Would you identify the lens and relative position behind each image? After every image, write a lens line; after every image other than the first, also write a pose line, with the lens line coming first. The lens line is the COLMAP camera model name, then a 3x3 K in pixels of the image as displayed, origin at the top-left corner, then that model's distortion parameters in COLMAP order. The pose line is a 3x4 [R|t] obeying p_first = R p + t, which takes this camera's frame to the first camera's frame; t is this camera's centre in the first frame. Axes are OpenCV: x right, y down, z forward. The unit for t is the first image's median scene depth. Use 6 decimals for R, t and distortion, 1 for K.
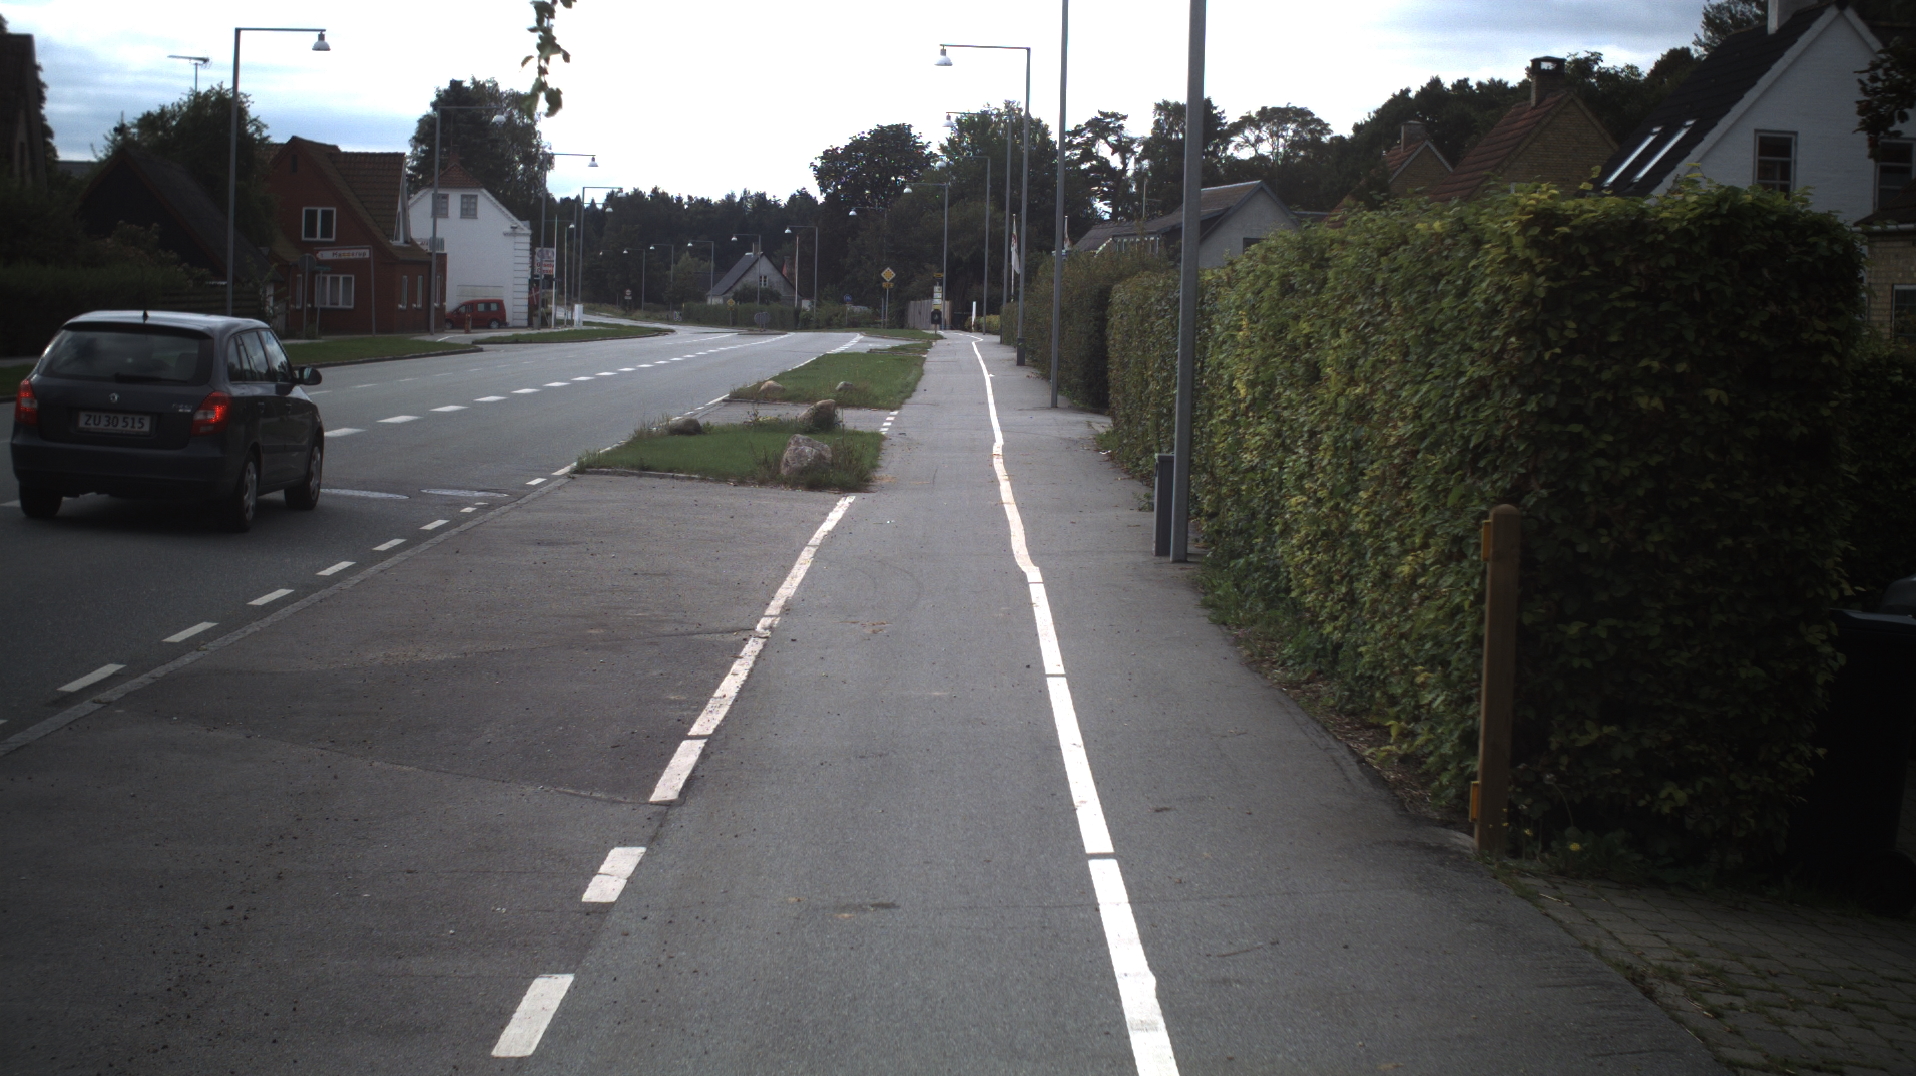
lens RADIAL K [[3844.8, 0, 960.4], [0, 3844.8, 541.8], [0, 0, 1]] dist [-0.242746, 0.000000]
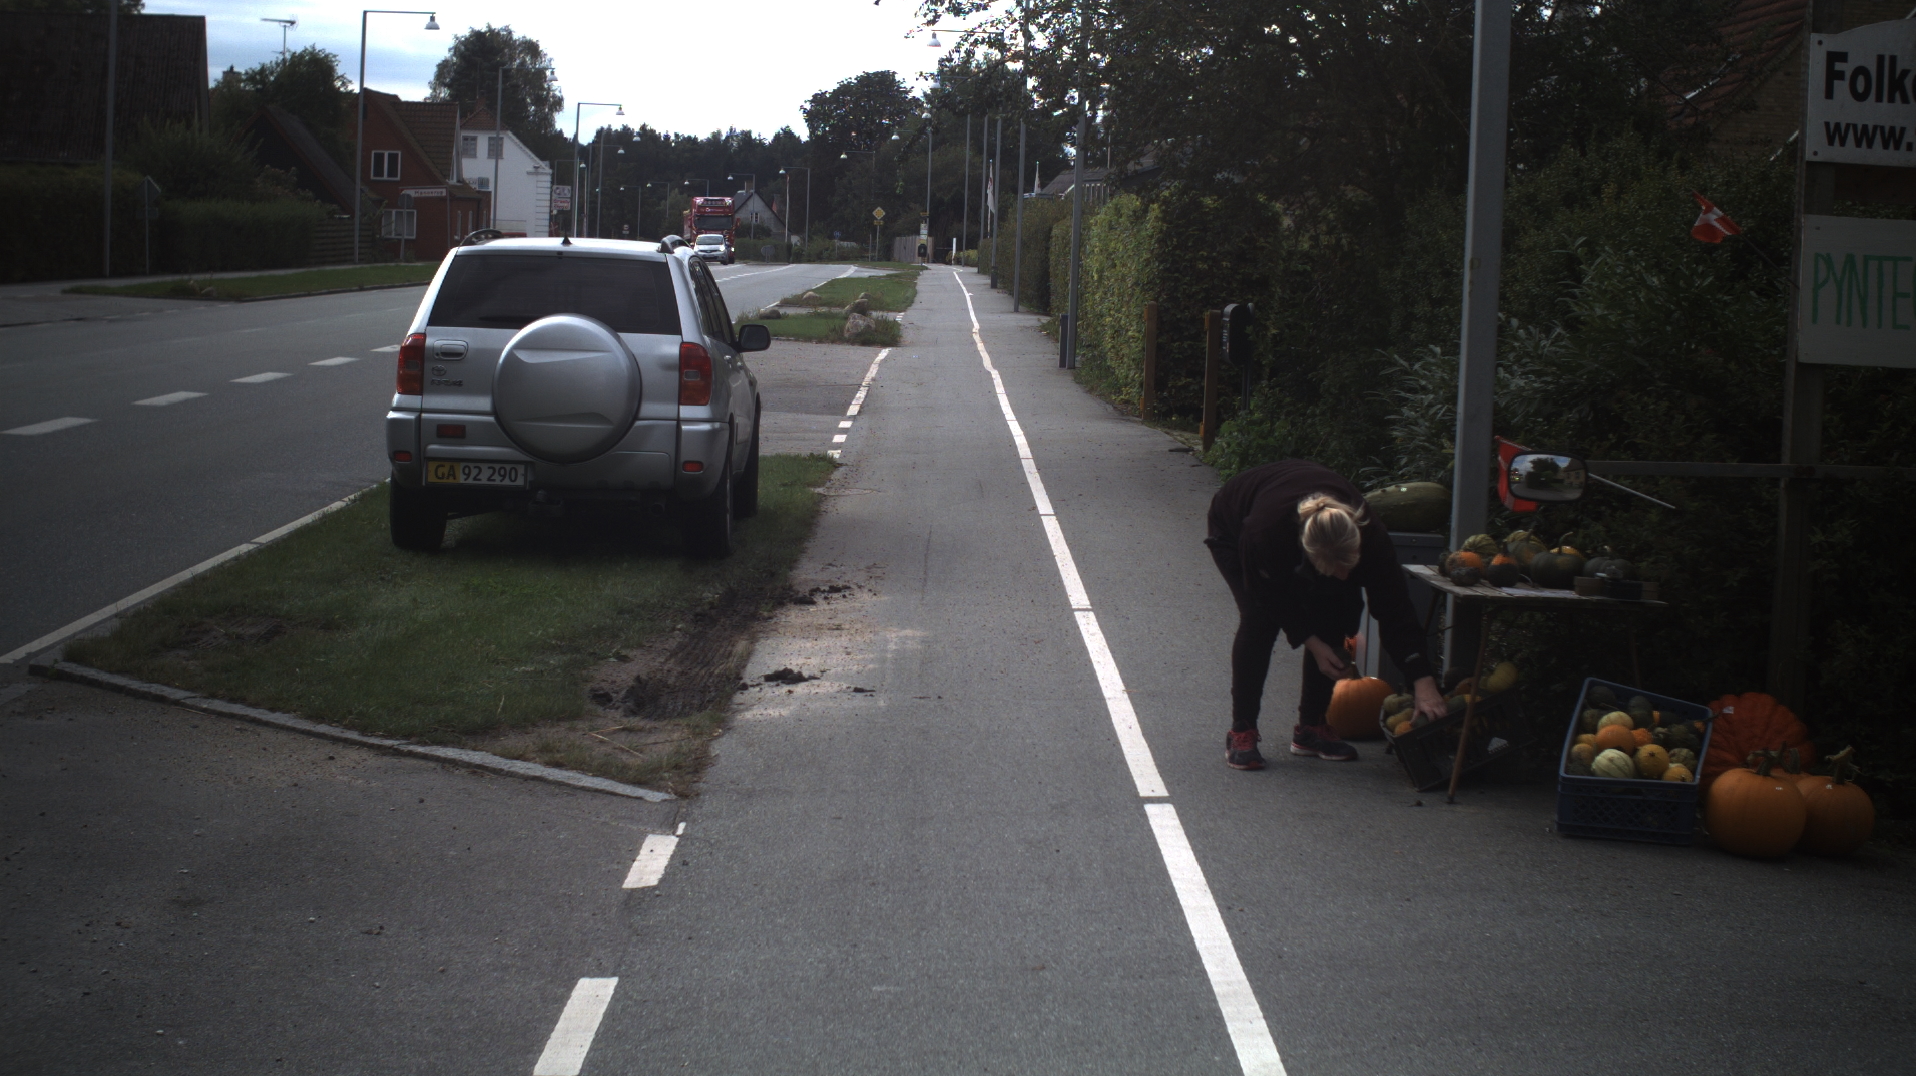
lens RADIAL K [[3844.8, 0, 961.5], [0, 3844.8, 542.3], [0, 0, 1]] dist [-0.242746, 0.000000]
pose [[0.999942, 0.008321, 0.006788, -0.002586], [-0.008431, 0.999830, 0.016373, 0.016165], [-0.006651, -0.016429, 0.999843, -0.244125]]
